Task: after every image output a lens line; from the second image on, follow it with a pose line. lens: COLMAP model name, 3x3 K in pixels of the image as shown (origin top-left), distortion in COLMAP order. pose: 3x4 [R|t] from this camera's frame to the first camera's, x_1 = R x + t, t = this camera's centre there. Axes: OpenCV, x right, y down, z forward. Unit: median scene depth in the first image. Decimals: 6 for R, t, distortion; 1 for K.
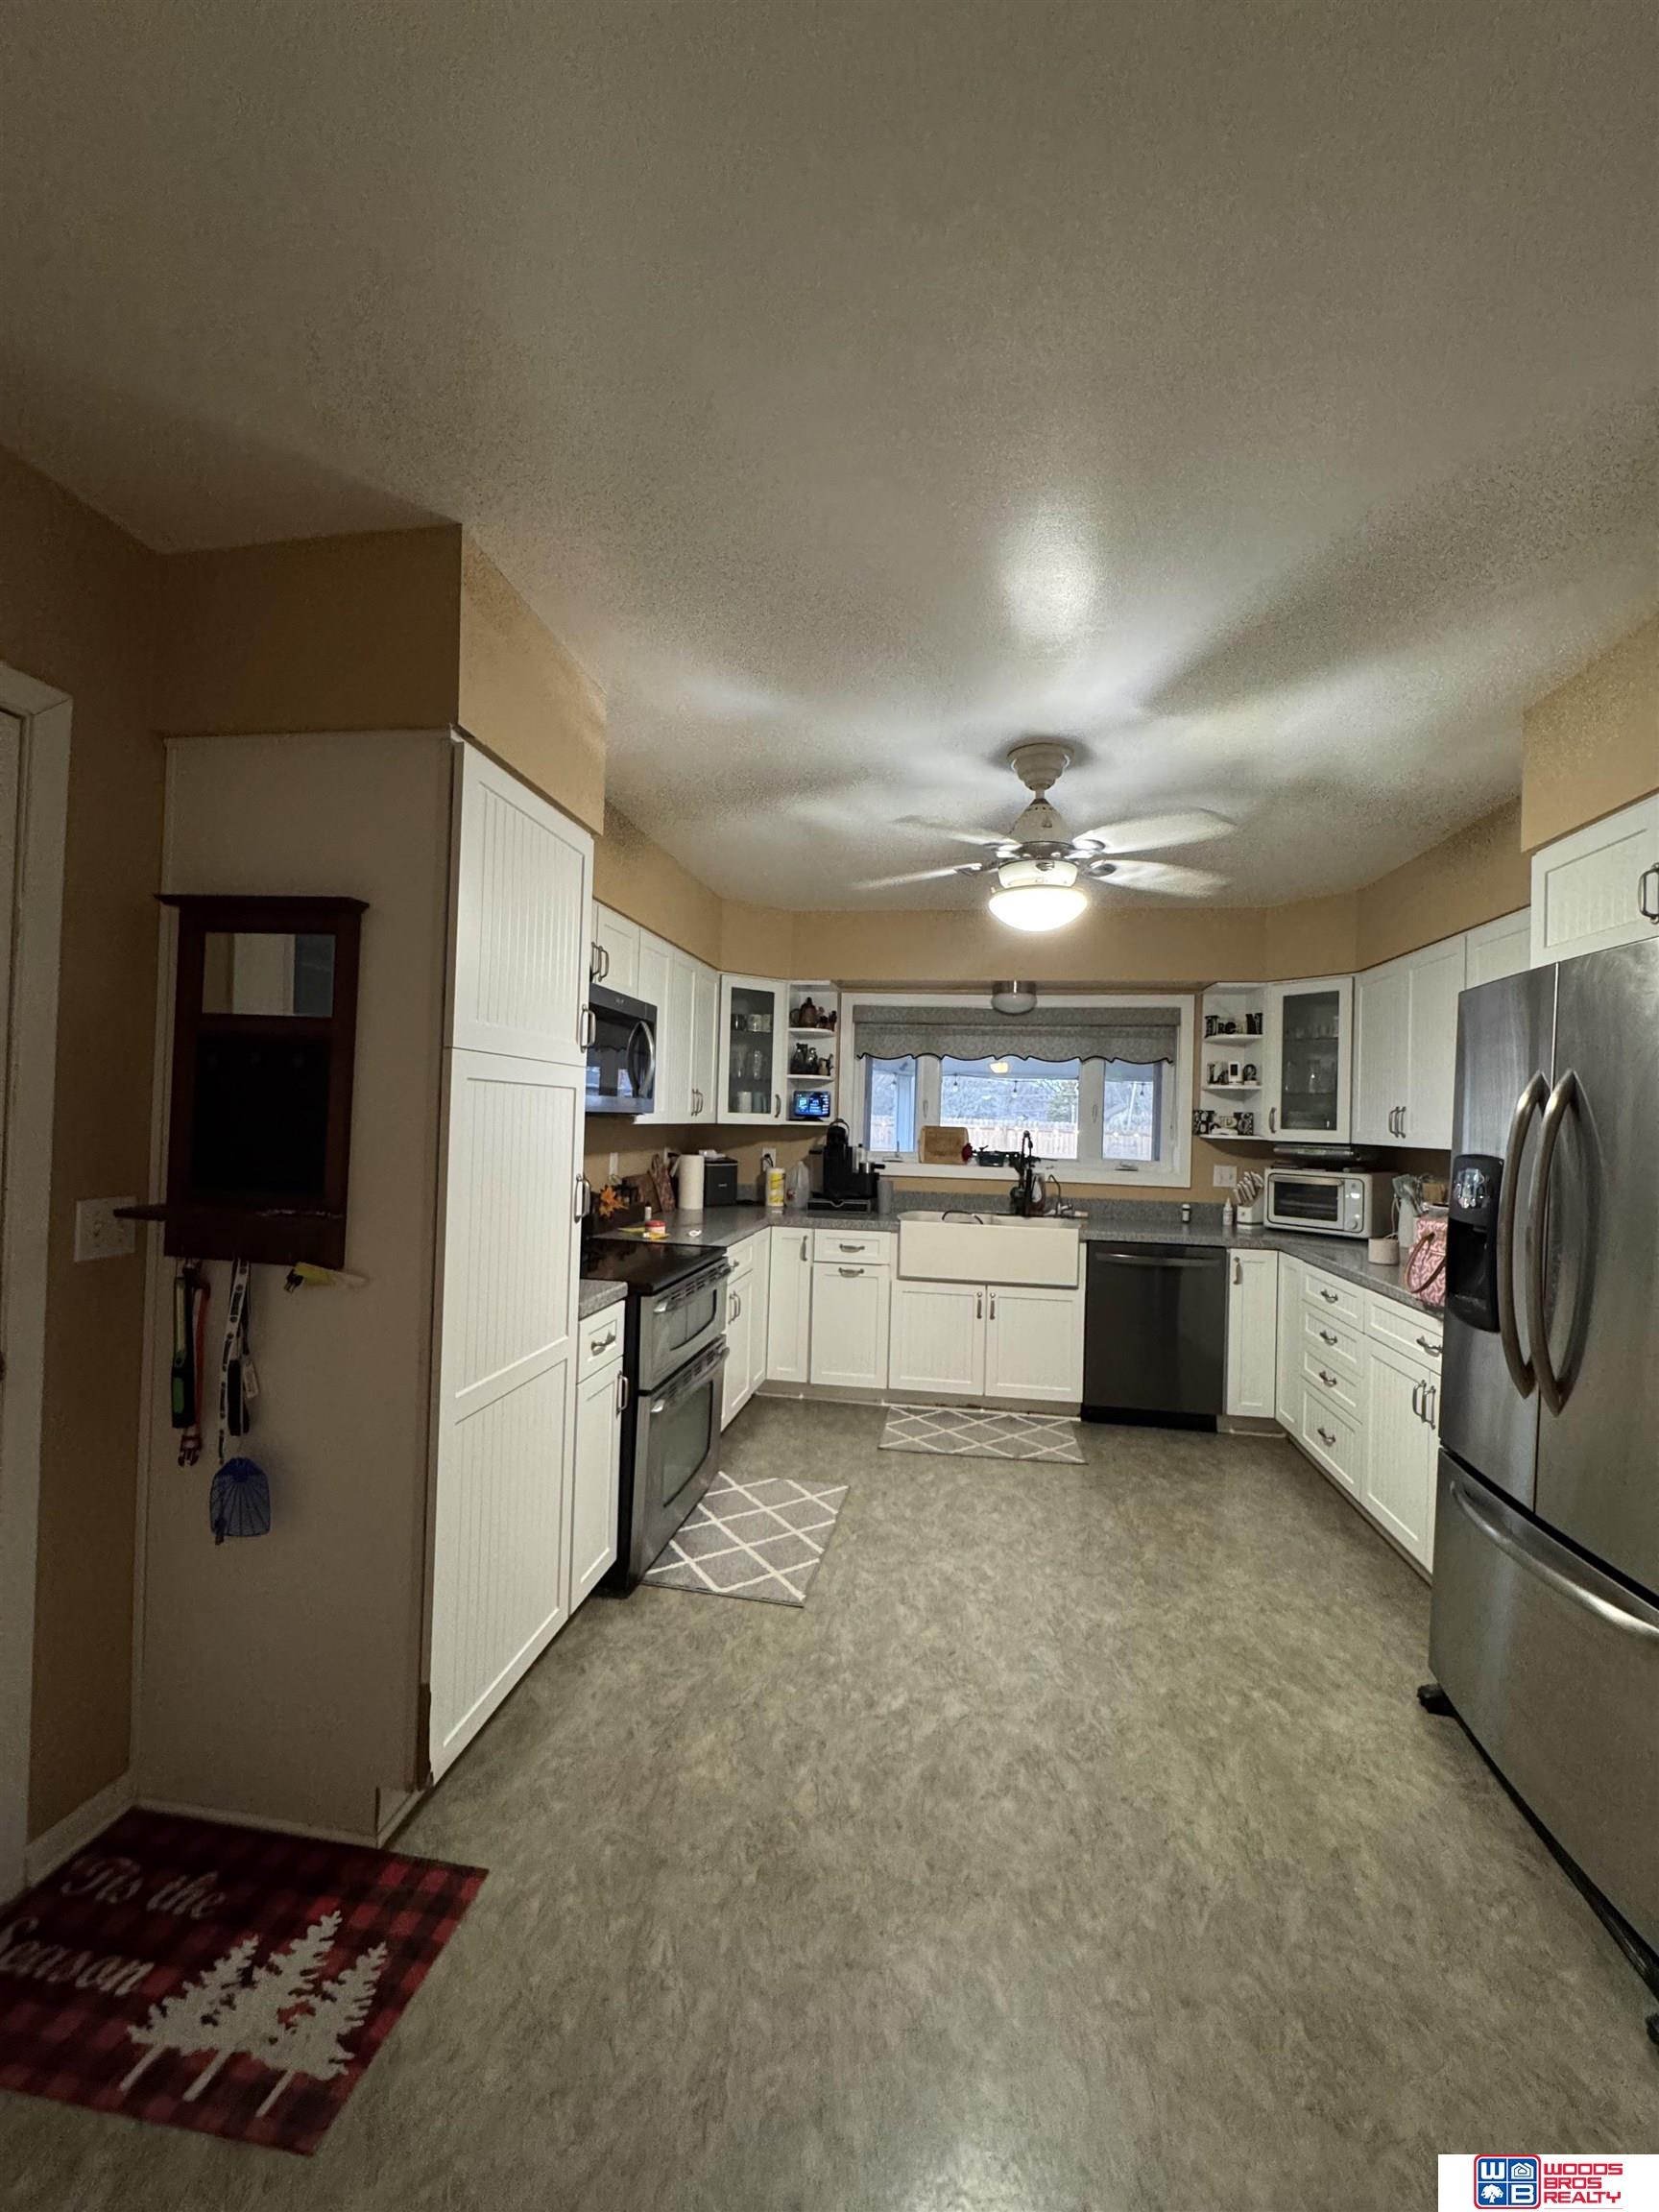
lens RADIAL K [[888.2, 0, 831.0], [0, 888.2, 1109.4], [0, 0, 1]] dist [-0.002026, 0.000645]
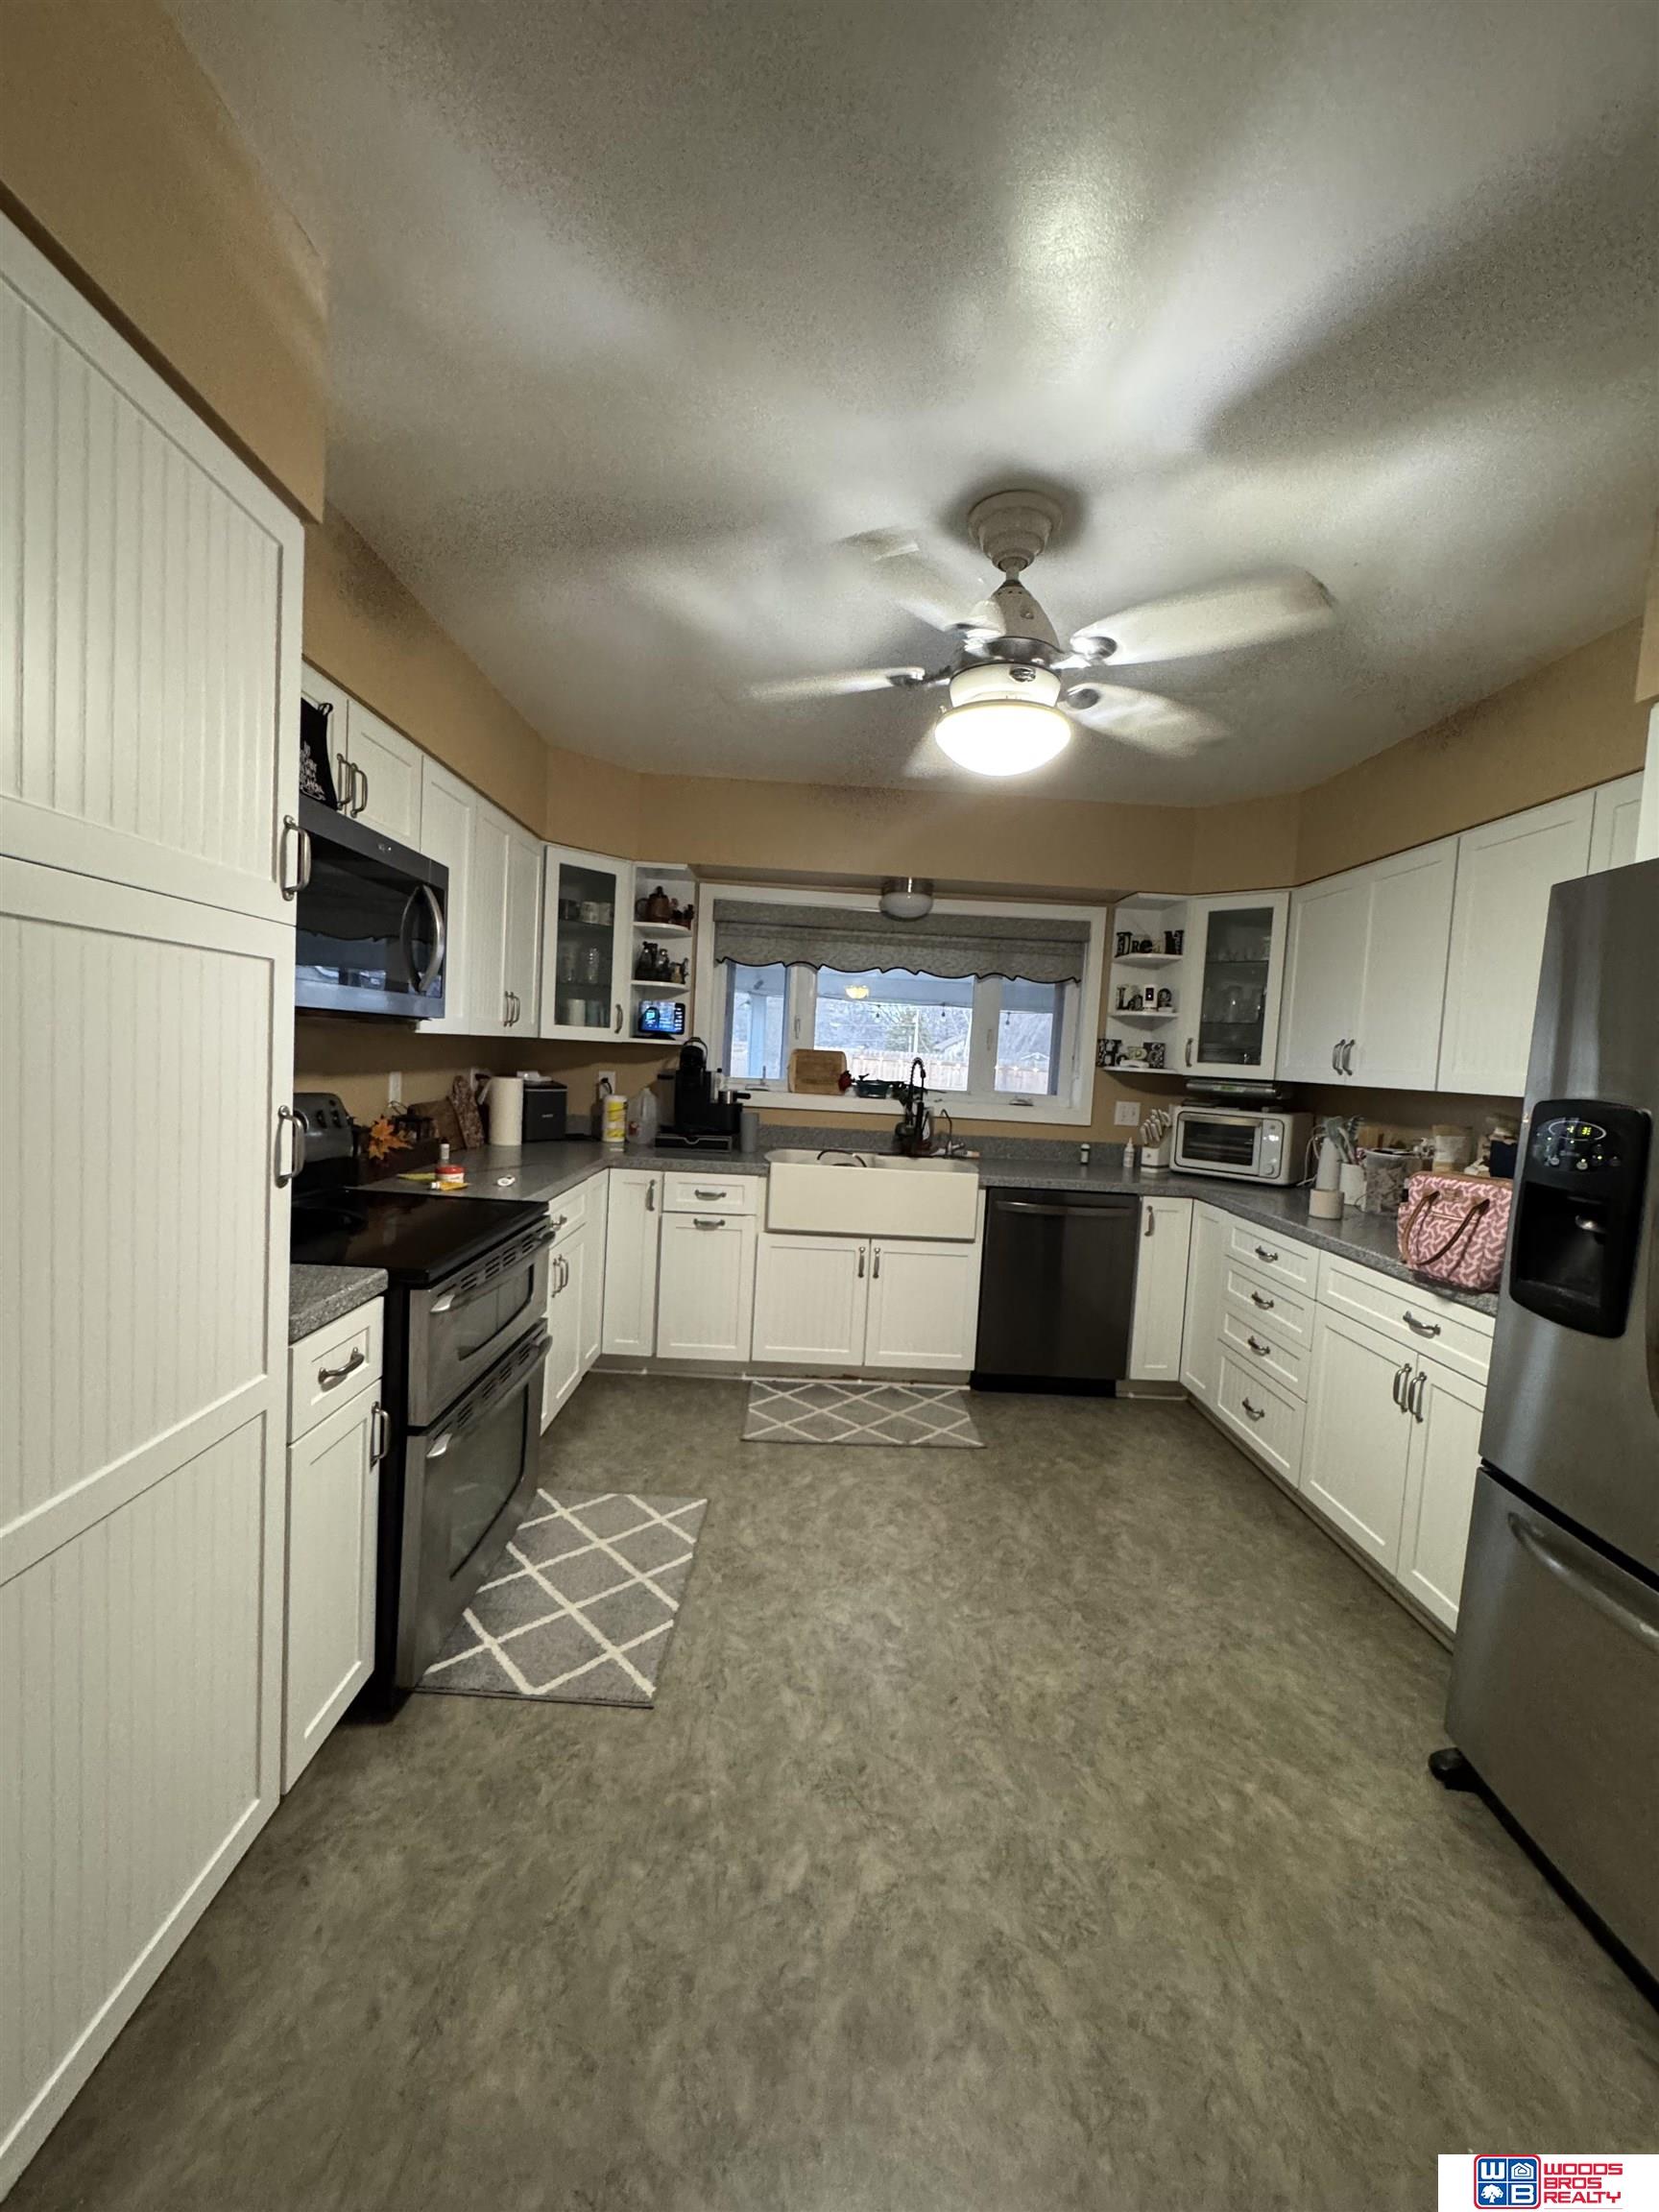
lens RADIAL K [[888.2, 0, 831.3], [0, 888.2, 1108.1], [0, 0, 1]] dist [-0.002026, 0.000645]
pose [[0.983469, 0.015178, 0.180438, -0.026301], [-0.029806, 0.996457, 0.078641, 0.014036], [-0.178606, -0.082719, 0.980437, 0.305248]]
